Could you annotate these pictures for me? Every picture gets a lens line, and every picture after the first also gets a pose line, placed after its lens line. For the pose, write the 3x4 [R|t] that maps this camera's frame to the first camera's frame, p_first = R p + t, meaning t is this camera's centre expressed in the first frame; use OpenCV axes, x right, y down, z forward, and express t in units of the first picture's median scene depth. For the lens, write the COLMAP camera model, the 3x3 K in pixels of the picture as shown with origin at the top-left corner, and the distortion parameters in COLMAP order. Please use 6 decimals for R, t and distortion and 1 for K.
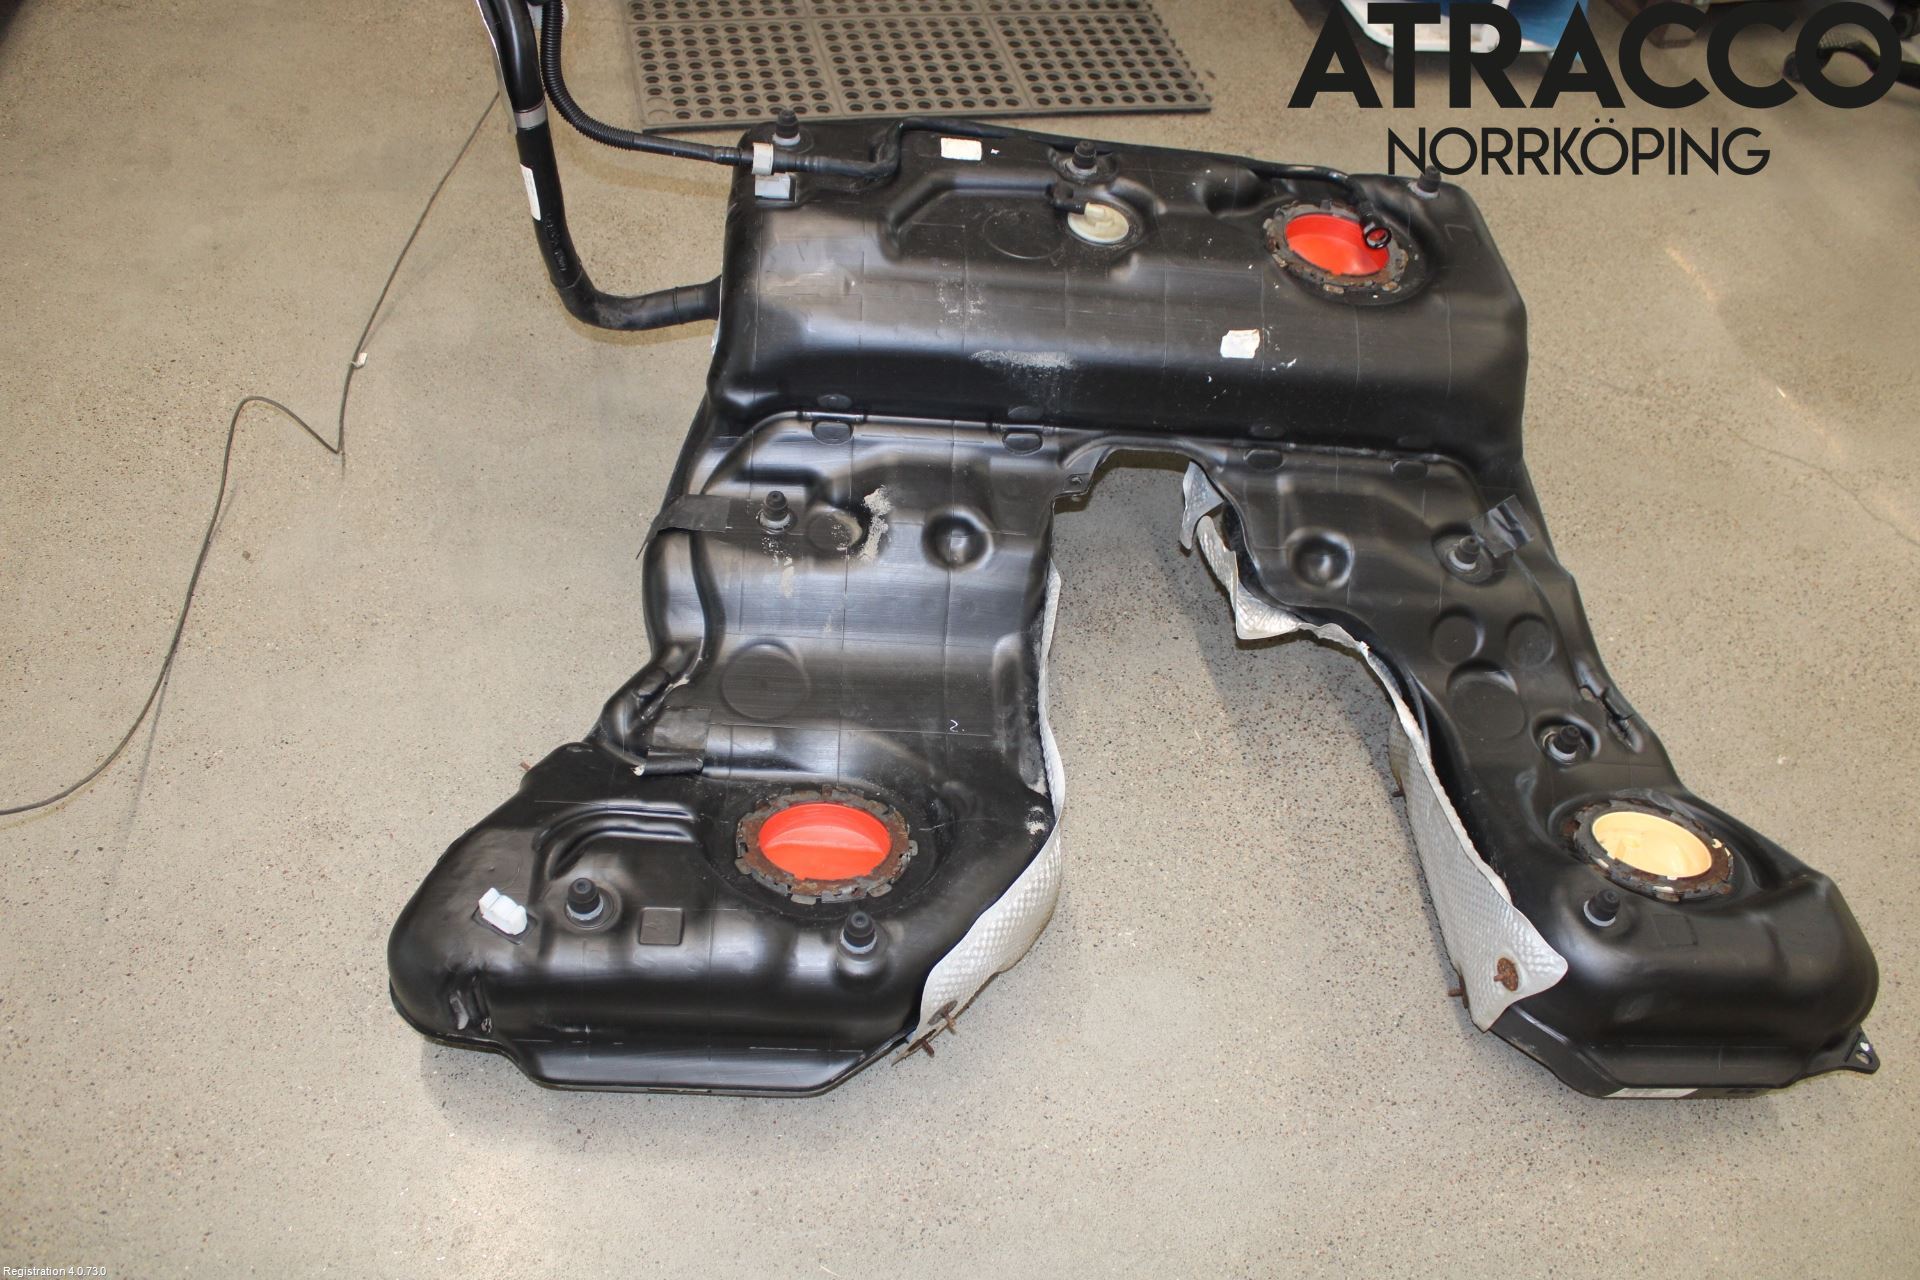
lens RADIAL K [[1555.9, 0, 966.7], [0, 1555.9, 659.1], [0, 0, 1]] dist [-0.166823, 0.136078]
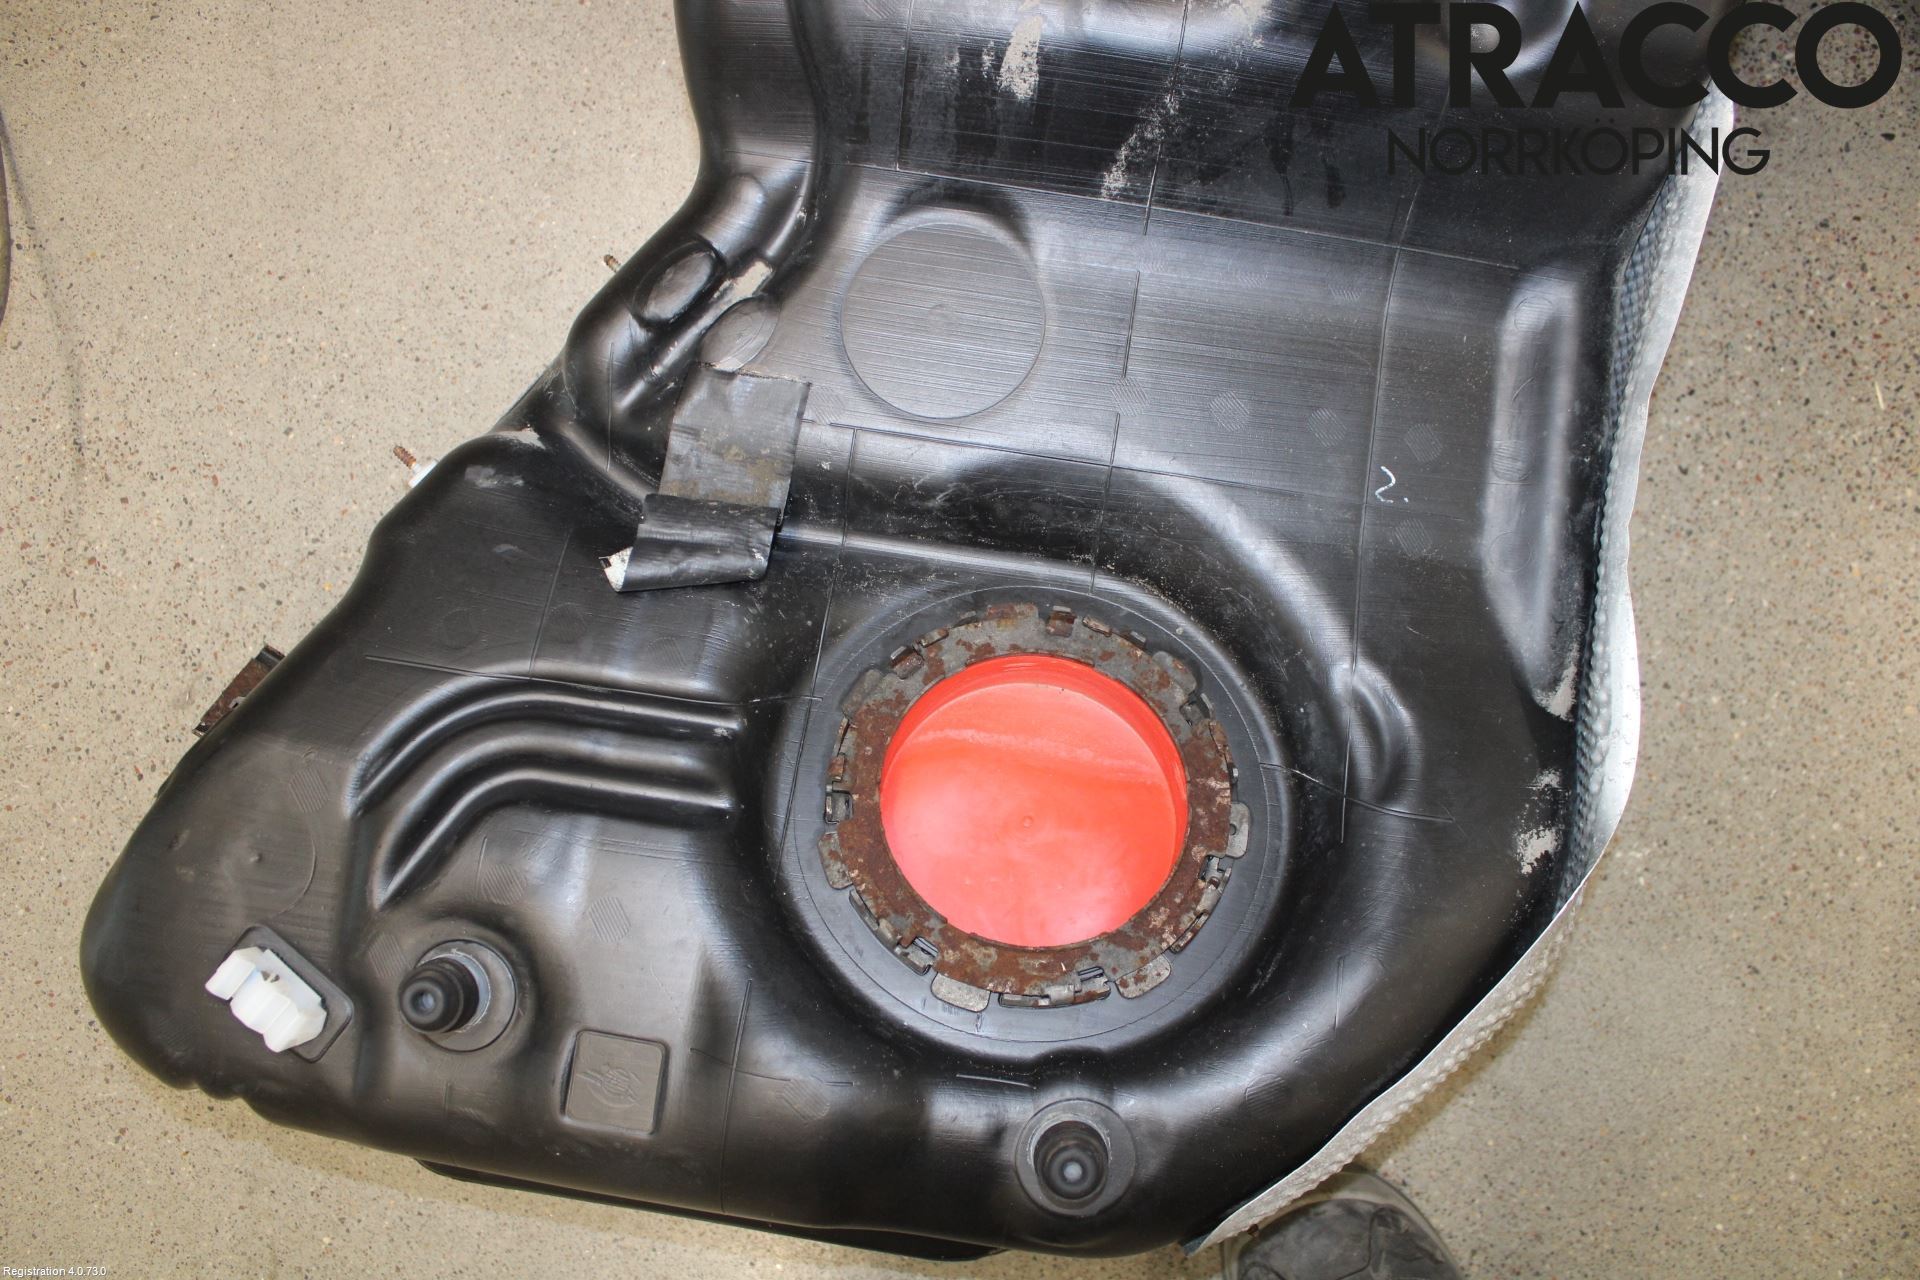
lens RADIAL K [[1555.9, 0, 966.7], [0, 1555.9, 659.1], [0, 0, 1]] dist [-0.166823, 0.136078]
pose [[0.977374, 0.168604, -0.127724, -0.056085], [-0.064819, 0.813529, 0.577900, -0.144494], [0.201343, -0.556545, 0.806051, 0.612542]]
